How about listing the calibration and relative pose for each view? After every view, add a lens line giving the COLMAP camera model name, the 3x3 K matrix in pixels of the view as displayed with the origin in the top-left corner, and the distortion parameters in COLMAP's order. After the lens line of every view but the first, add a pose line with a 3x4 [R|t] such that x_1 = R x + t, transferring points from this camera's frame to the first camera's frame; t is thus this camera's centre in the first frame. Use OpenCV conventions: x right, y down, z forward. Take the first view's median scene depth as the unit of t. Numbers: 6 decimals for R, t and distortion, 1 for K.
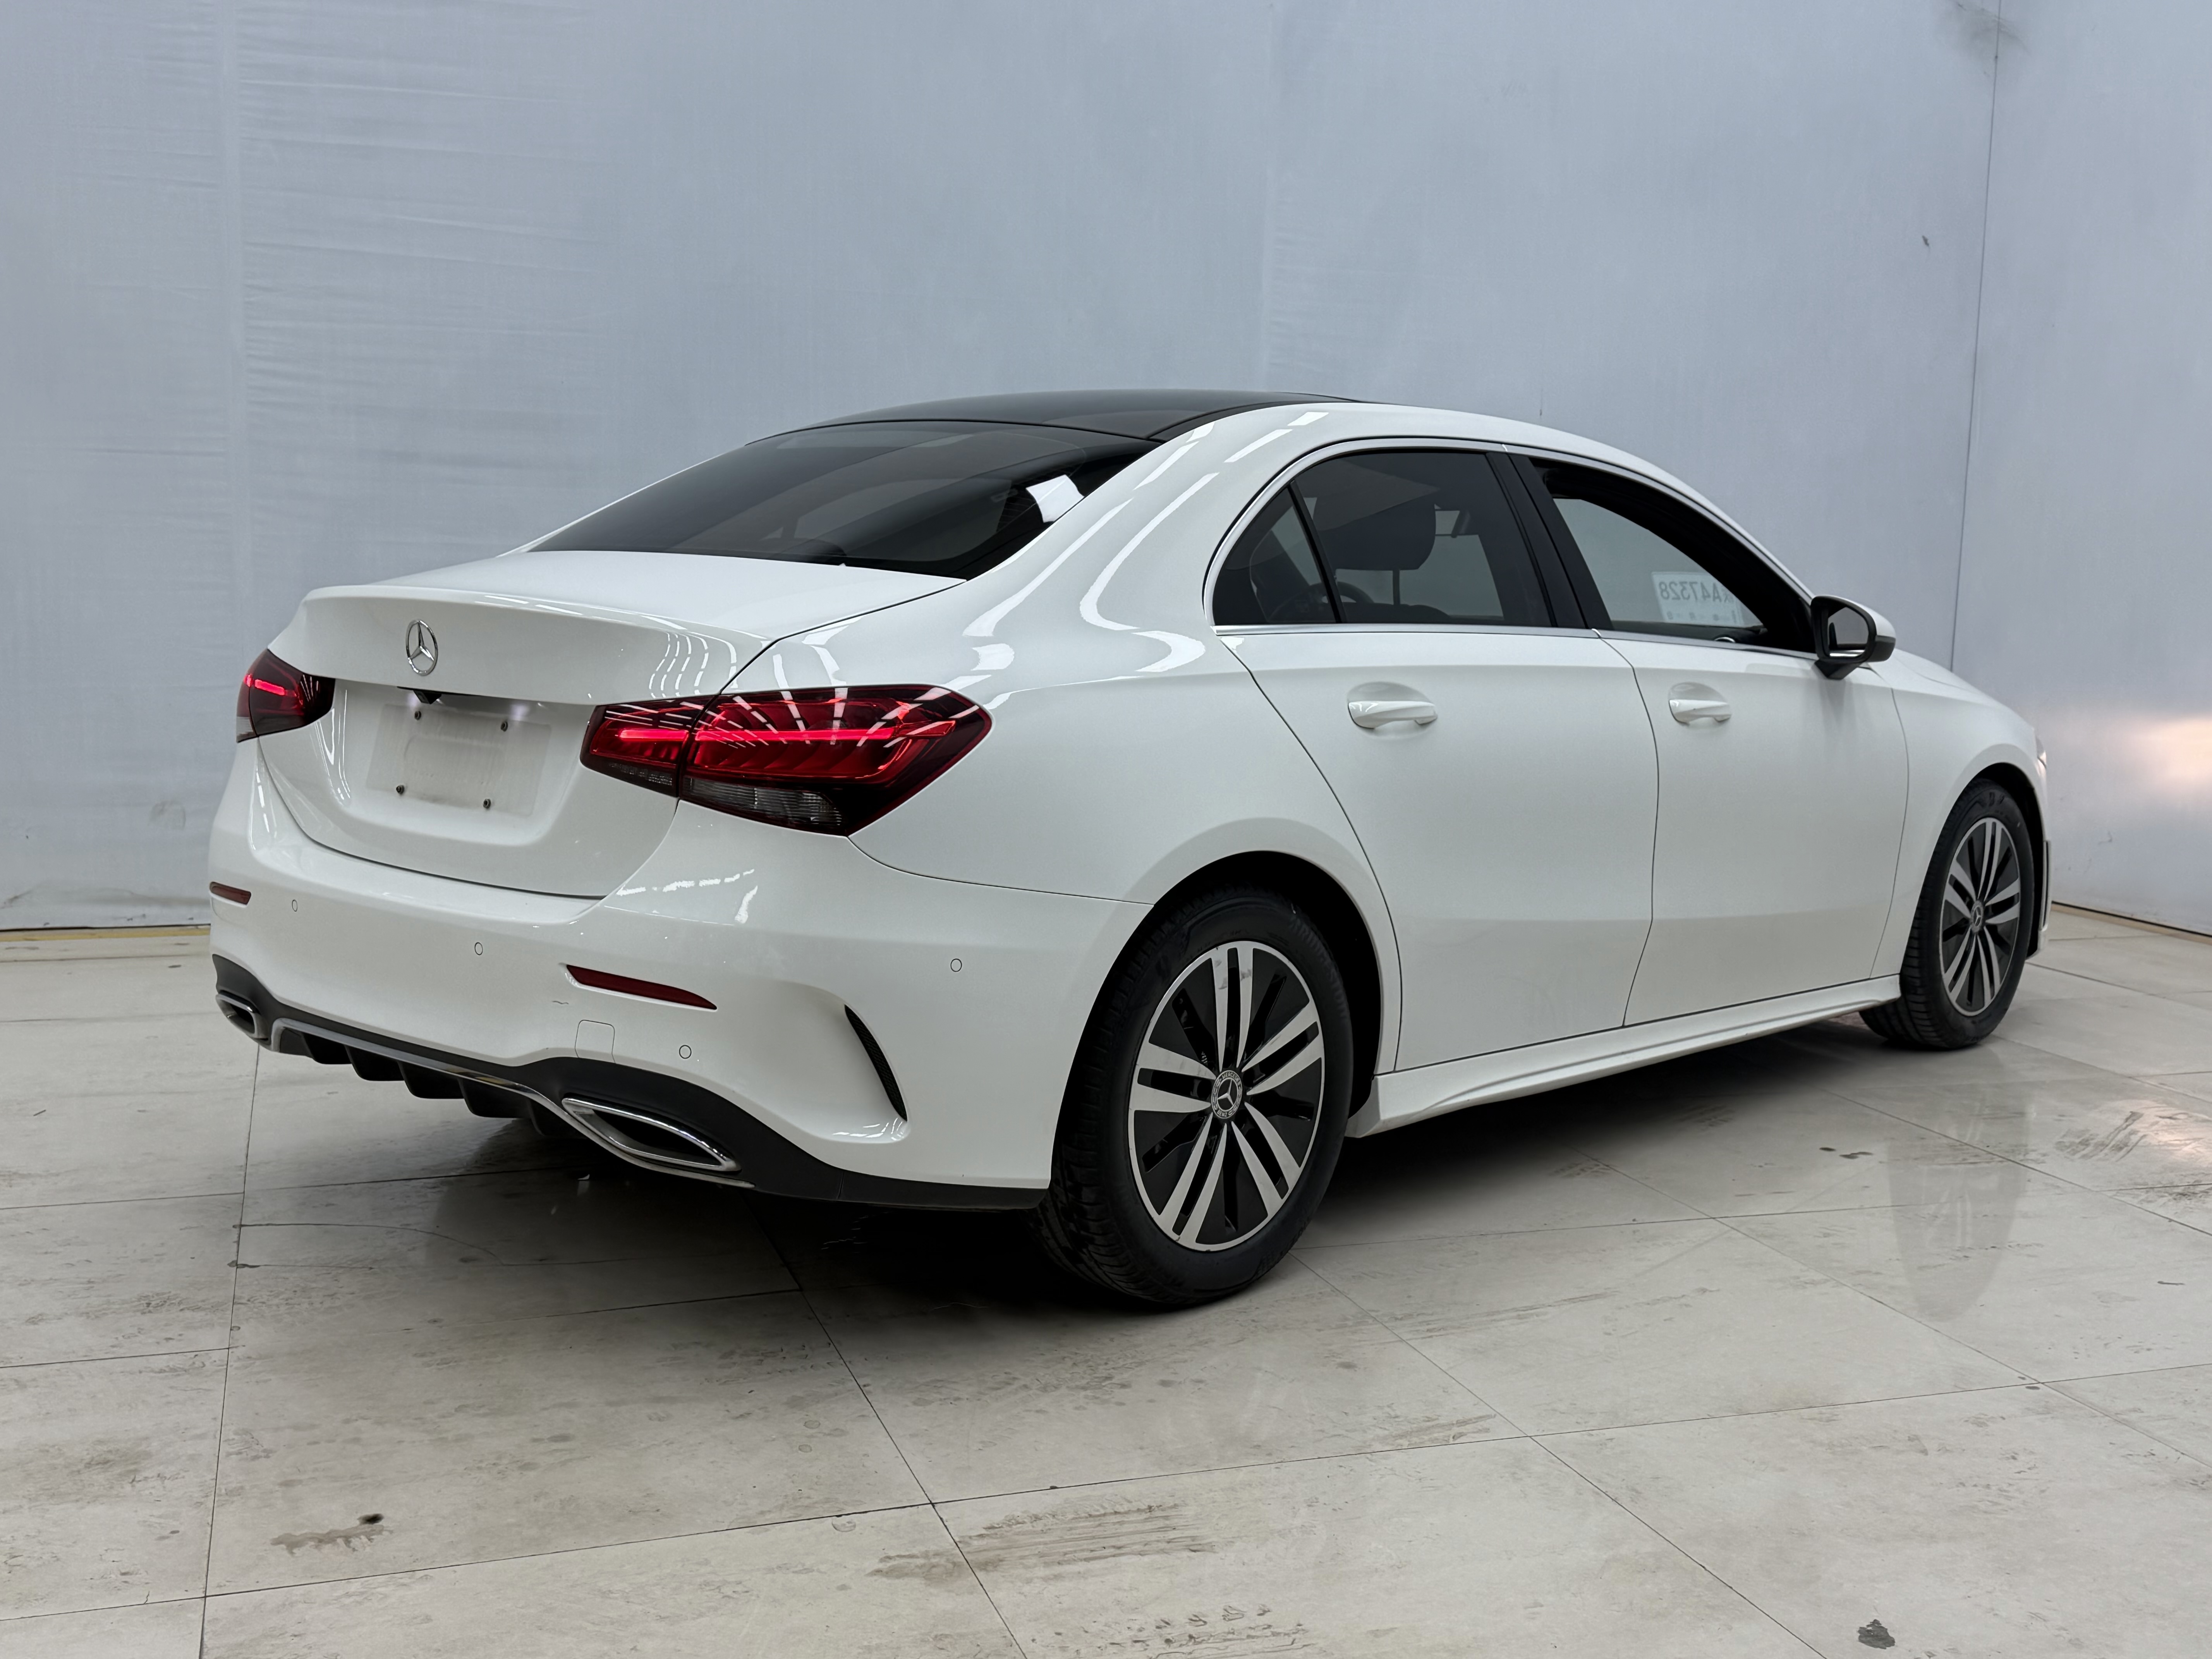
lens RADIAL K [[2374.8, 0, 1106.0], [0, 2374.8, 829.5], [0, 0, 1]] dist [0.172152, -0.371750]
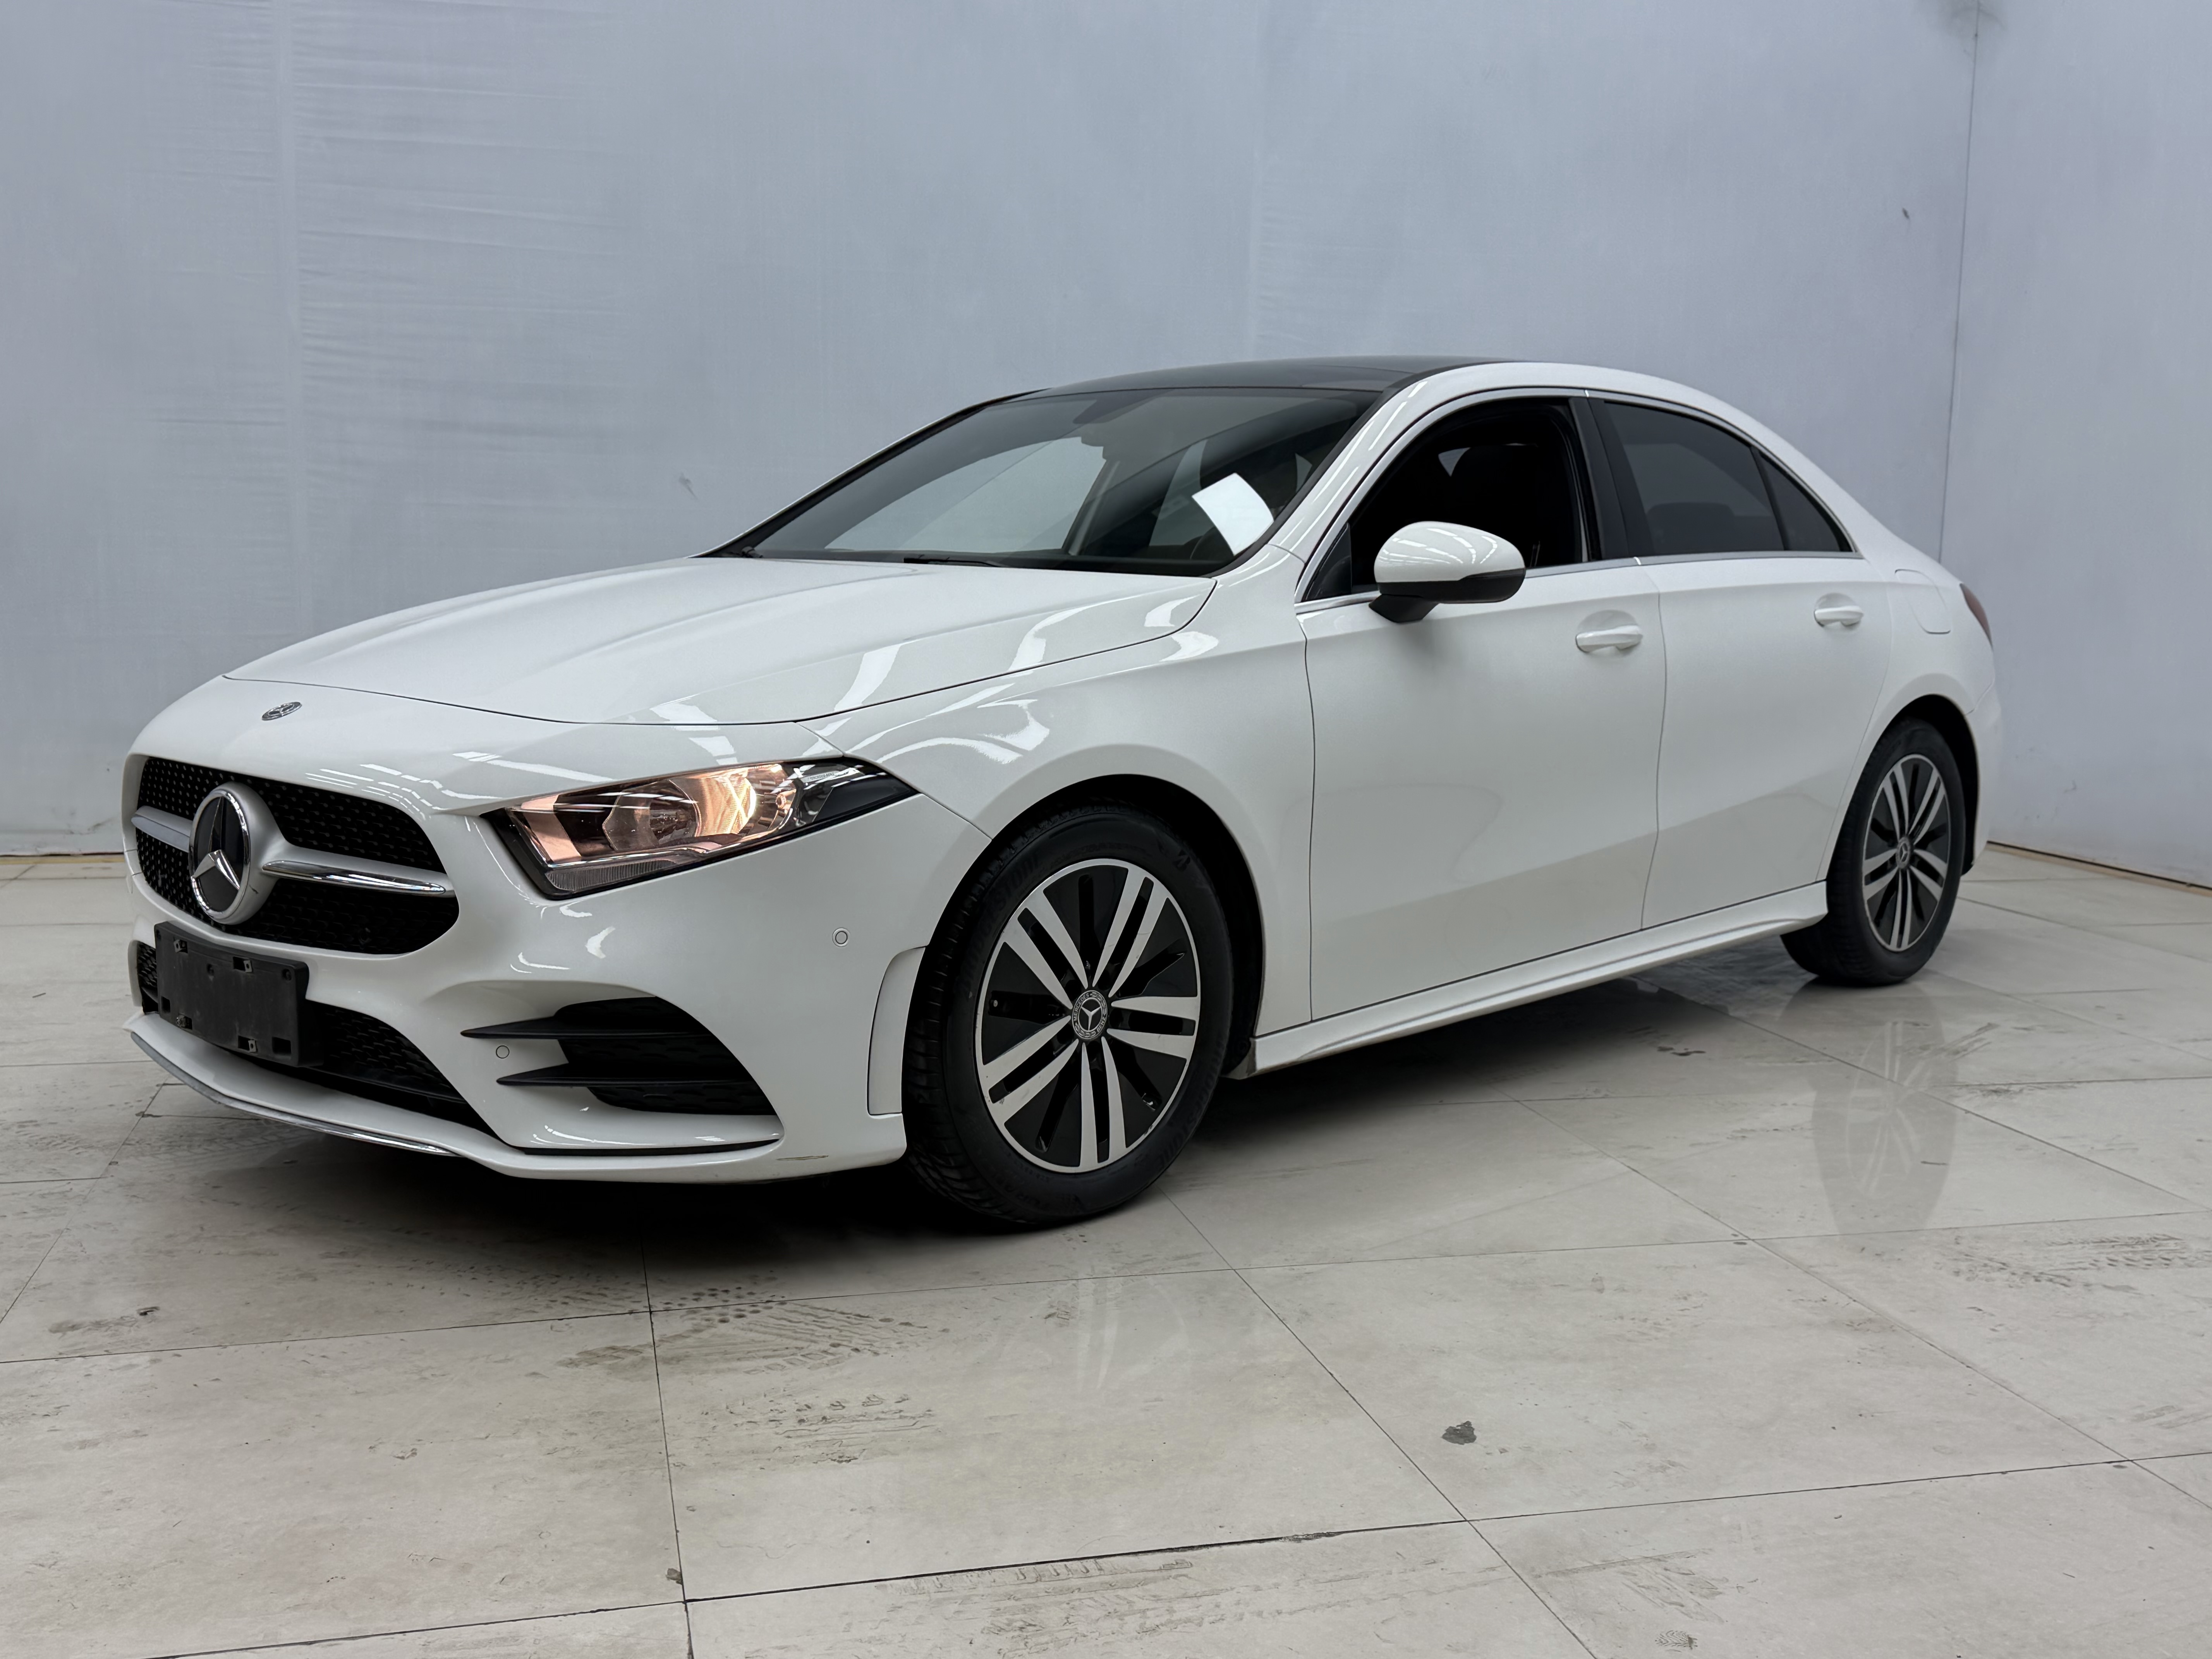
lens RADIAL K [[2229.2, 0, 1106.0], [0, 2229.2, 829.5], [0, 0, 1]] dist [0.190552, -0.398839]
pose [[0.996760, 0.005286, -0.080256, 0.144462], [-0.004980, 0.999980, 0.004014, 0.036614], [0.080276, -0.003602, 0.996766, -0.008884]]
